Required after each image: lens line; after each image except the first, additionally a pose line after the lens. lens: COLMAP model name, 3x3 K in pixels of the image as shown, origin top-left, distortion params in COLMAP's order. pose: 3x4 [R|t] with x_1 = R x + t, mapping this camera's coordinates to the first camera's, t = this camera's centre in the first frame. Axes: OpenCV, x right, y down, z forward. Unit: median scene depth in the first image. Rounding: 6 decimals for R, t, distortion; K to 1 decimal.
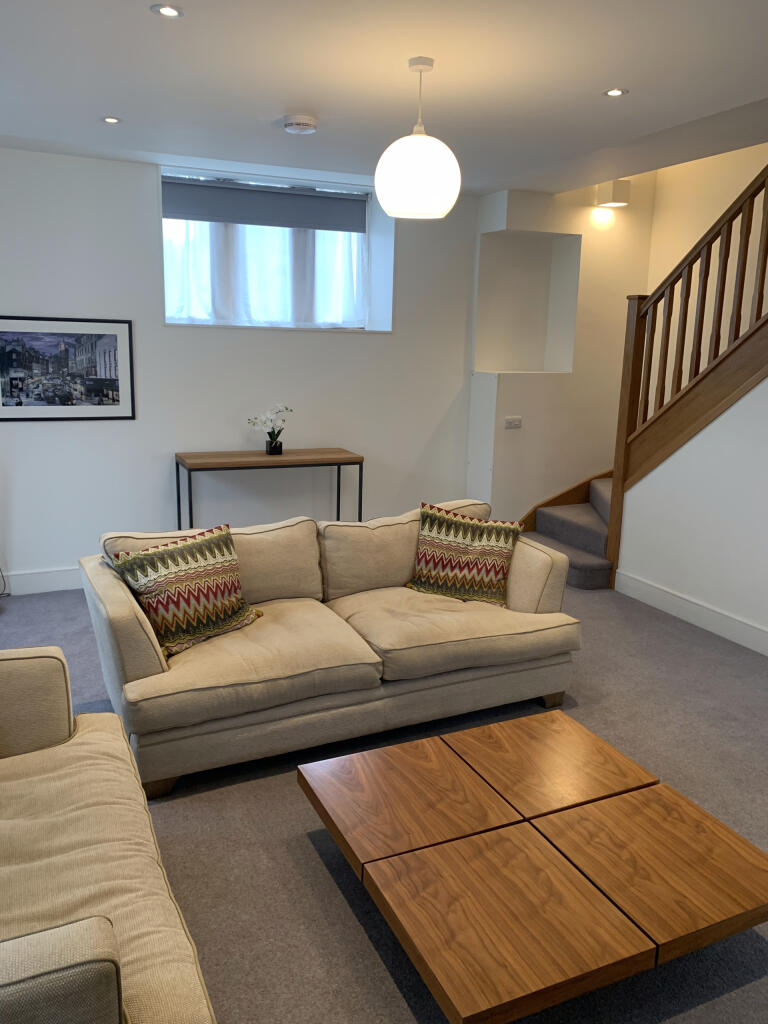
lens RADIAL K [[779.9, 0, 383.6], [0, 779.9, 511.1], [0, 0, 1]] dist [0.026575, -0.005439]
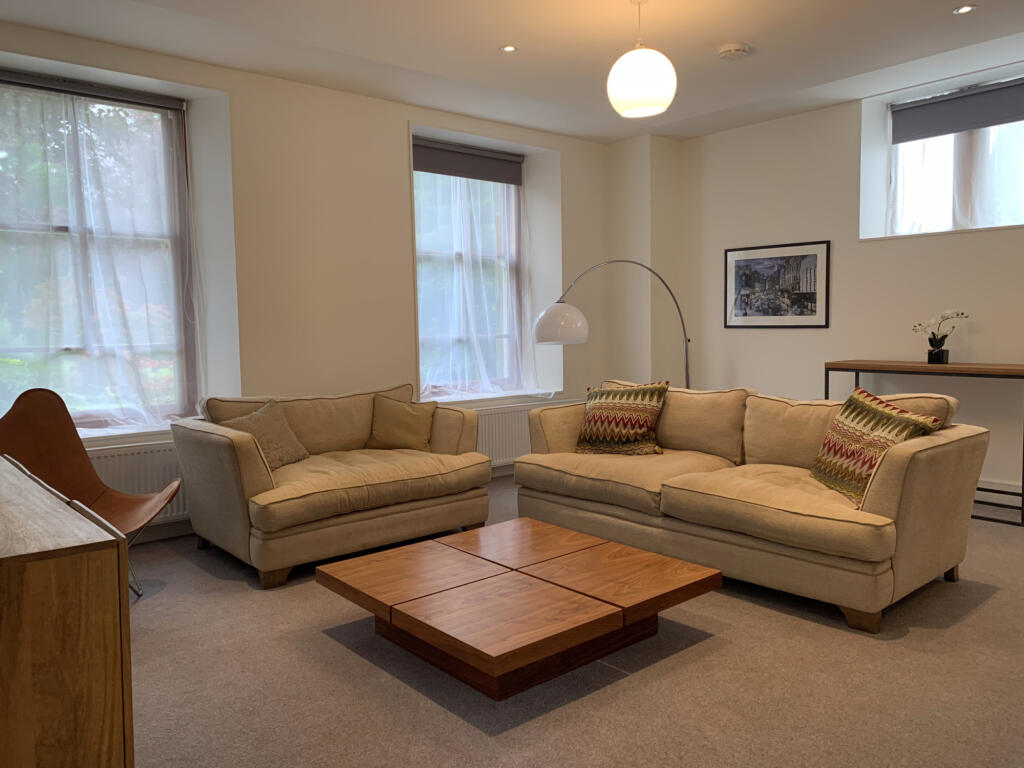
lens RADIAL K [[779.9, 0, 511.5], [0, 779.9, 385.1], [0, 0, 1]] dist [0.026575, -0.005439]
pose [[0.275489, 0.050161, -0.959995, 0.665995], [-0.187246, 0.982310, -0.002407, 0.052584], [0.942892, 0.180419, 0.280008, 0.291745]]
